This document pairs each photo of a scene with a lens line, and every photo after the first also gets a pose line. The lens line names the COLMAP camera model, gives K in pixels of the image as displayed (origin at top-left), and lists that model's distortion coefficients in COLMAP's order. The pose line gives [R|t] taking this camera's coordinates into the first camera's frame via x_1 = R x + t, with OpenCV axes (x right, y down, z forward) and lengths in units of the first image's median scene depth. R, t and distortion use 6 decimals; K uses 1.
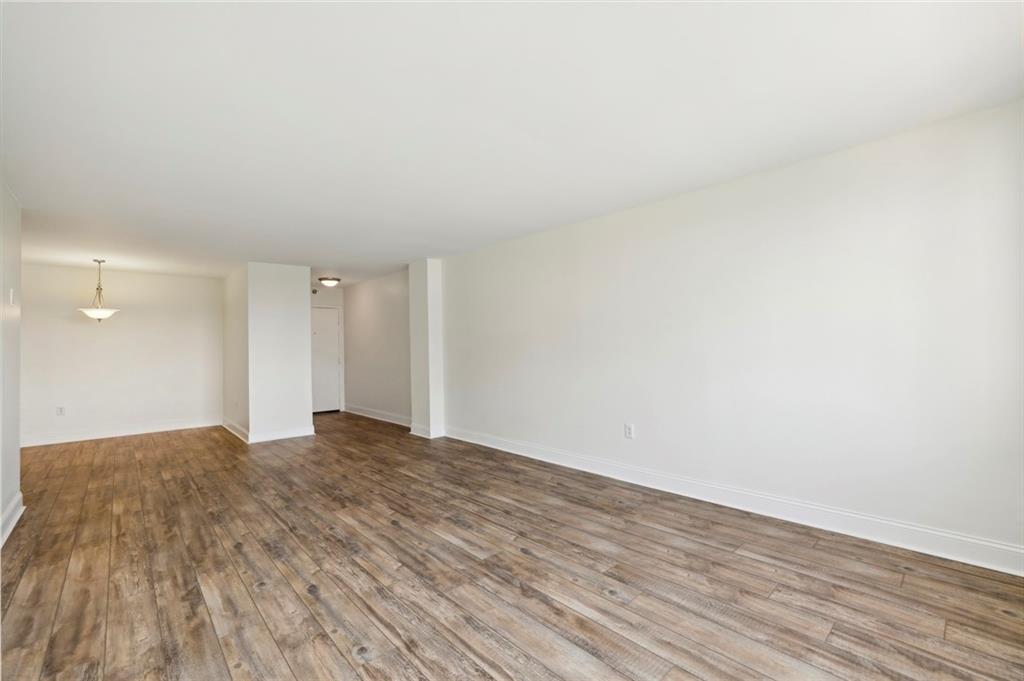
lens RADIAL K [[451.0, 0, 509.3], [0, 451.0, 348.2], [0, 0, 1]] dist [-0.032901, 0.010906]
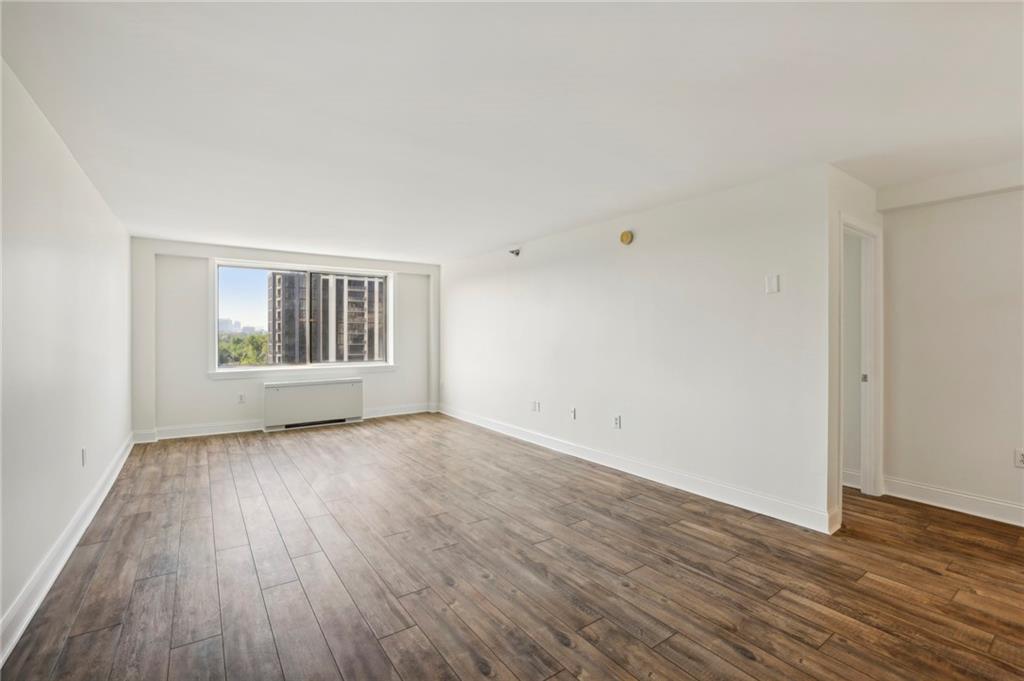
lens RADIAL K [[451.0, 0, 516.1], [0, 451.0, 335.3], [0, 0, 1]] dist [-0.032901, 0.010906]
pose [[-0.994496, 0.020189, 0.102811, -0.610407], [0.020685, 0.999779, 0.003756, -0.014824], [-0.102712, 0.005862, -0.994694, 1.826989]]
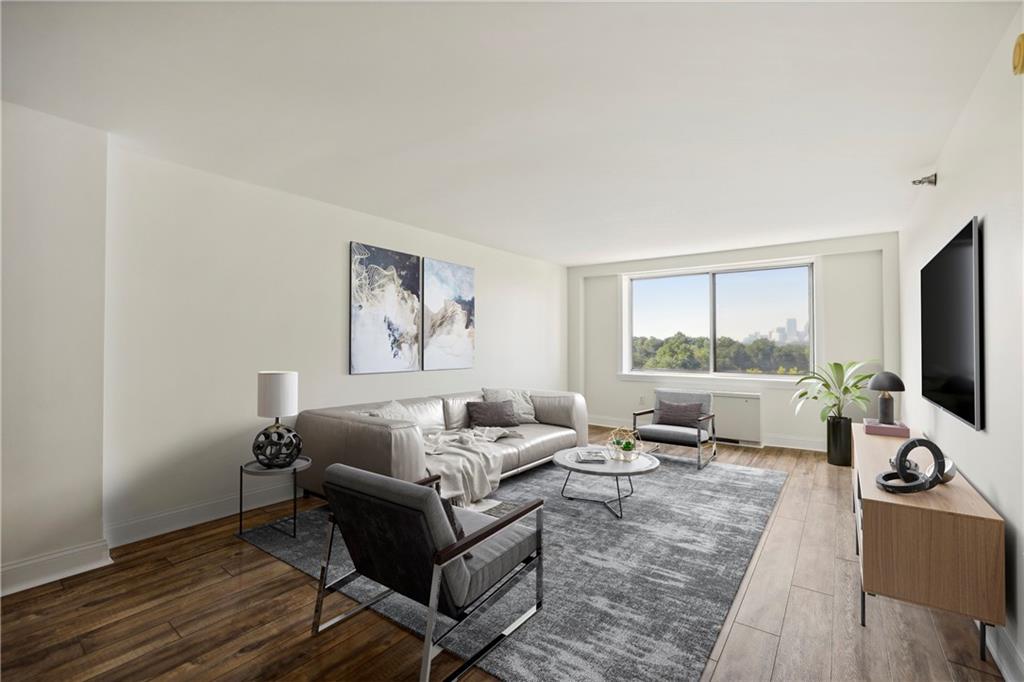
lens RADIAL K [[451.0, 0, 514.1], [0, 451.0, 334.3], [0, 0, 1]] dist [-0.032901, 0.010906]
pose [[-0.206577, 0.038842, 0.977659, -1.069898], [-0.000303, 0.999209, -0.039762, 0.014529], [-0.978430, -0.008510, -0.206402, 1.162239]]
